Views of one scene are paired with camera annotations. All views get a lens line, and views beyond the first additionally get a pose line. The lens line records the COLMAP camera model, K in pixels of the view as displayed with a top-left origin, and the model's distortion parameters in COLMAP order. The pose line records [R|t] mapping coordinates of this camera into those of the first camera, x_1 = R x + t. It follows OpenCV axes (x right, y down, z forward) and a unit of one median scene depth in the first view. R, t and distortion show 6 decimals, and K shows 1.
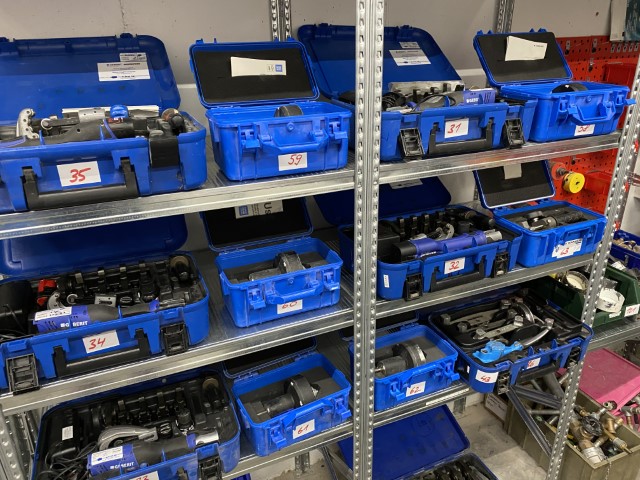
lens RADIAL K [[486.6, 0, 321.8], [0, 486.6, 239.3], [0, 0, 1]] dist [0.028255, -0.030478]
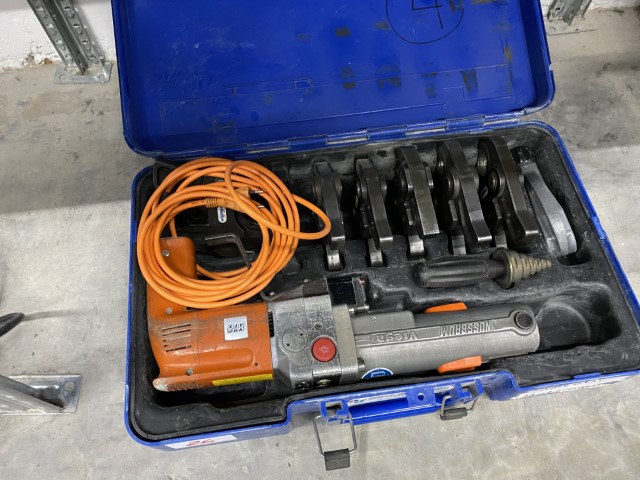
lens RADIAL K [[486.6, 0, 319.0], [0, 486.6, 239.0], [0, 0, 1]] dist [0.028255, -0.030478]
pose [[0.962775, 0.250384, -0.101846, 0.216433], [-0.126354, 0.749965, 0.649298, 0.308000], [0.238955, -0.612259, 0.753684, 0.687041]]
